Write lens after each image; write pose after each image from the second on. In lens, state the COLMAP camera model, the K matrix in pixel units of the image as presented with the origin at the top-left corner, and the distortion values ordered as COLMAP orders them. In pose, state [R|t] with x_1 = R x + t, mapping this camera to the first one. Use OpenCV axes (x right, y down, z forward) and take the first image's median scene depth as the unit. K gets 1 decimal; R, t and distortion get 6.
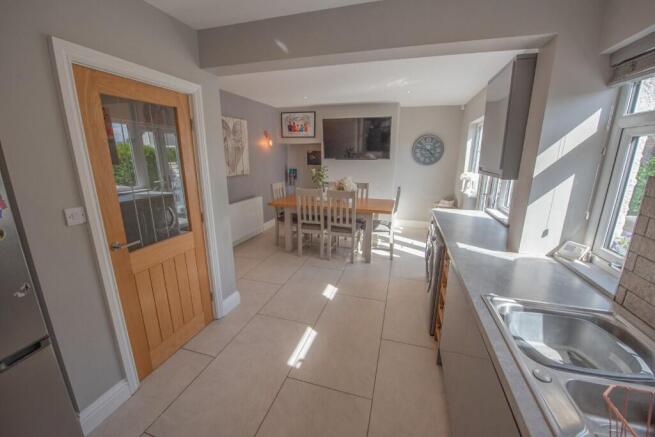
lens RADIAL K [[265.3, 0, 324.7], [0, 265.3, 224.6], [0, 0, 1]] dist [-0.029755, -0.000108]
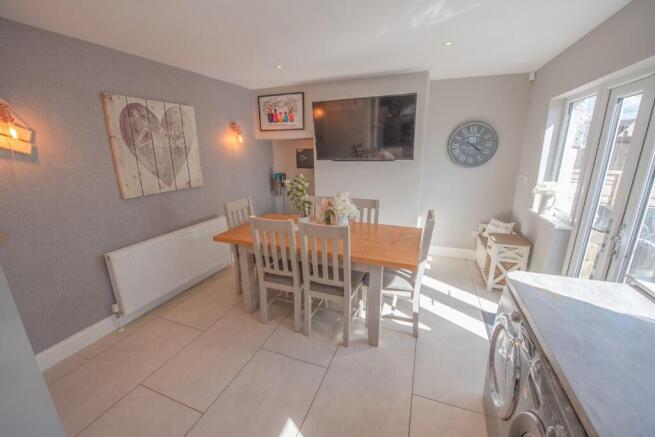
lens RADIAL K [[265.3, 0, 324.7], [0, 265.3, 224.6], [0, 0, 1]] dist [-0.029755, -0.000108]
pose [[0.996887, 0.002317, -0.078805, 0.082568], [-0.000929, 0.999844, 0.017650, -0.103109], [0.078834, -0.017522, 0.996734, 0.344140]]
